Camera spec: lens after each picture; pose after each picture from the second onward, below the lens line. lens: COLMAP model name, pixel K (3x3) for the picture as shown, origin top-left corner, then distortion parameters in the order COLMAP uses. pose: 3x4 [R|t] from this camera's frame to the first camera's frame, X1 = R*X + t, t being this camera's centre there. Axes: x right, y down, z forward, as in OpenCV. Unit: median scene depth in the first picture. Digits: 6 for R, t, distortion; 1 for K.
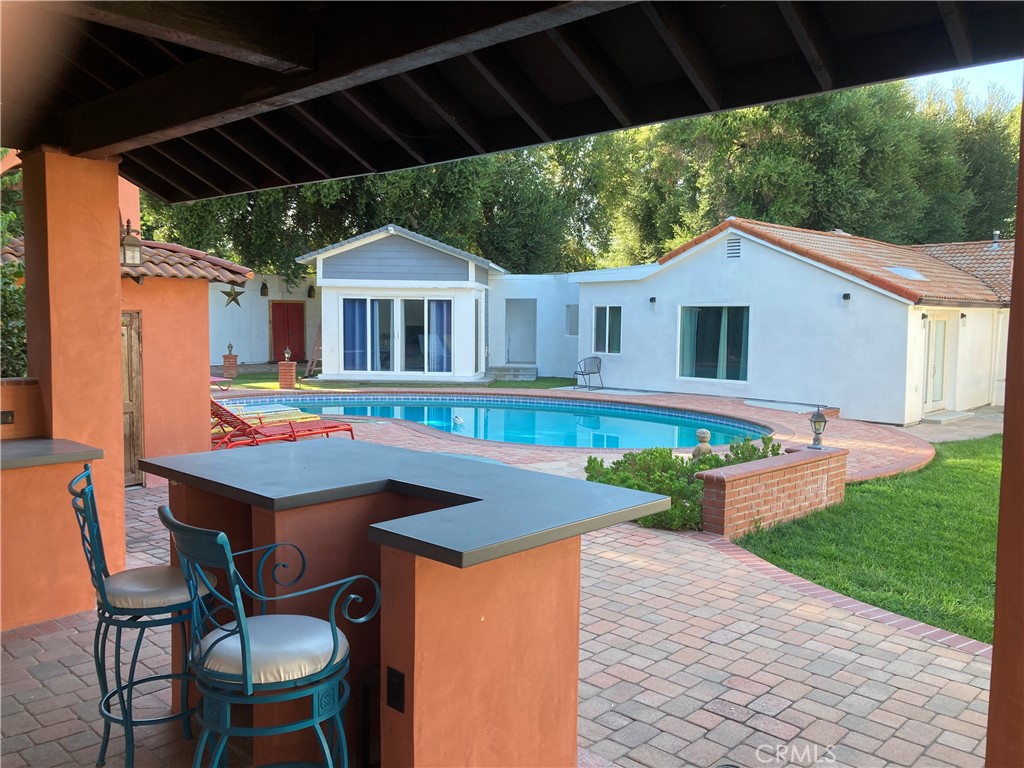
lens RADIAL K [[845.9, 0, 515.7], [0, 845.9, 382.5], [0, 0, 1]] dist [0.040719, -0.041727]
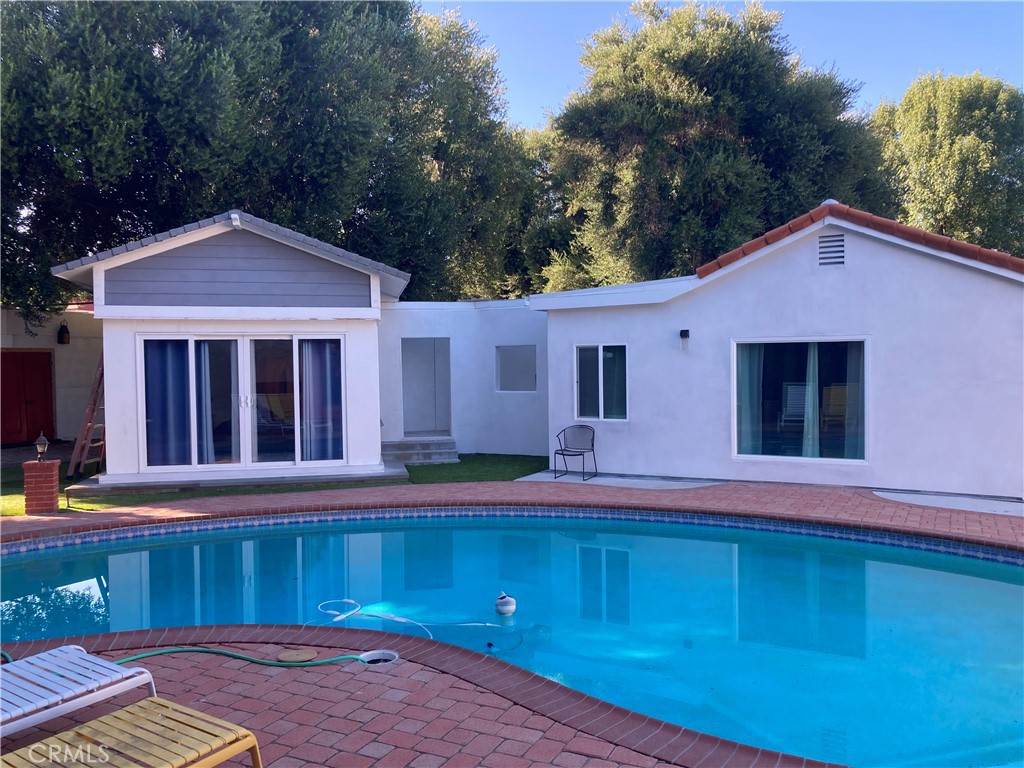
lens RADIAL K [[845.9, 0, 508.7], [0, 845.9, 388.0], [0, 0, 1]] dist [0.040719, -0.041727]
pose [[0.962507, -0.028272, 0.269780, -0.123705], [0.041608, 0.998172, -0.043840, -0.031466], [-0.268047, 0.053421, 0.961923, 0.387185]]
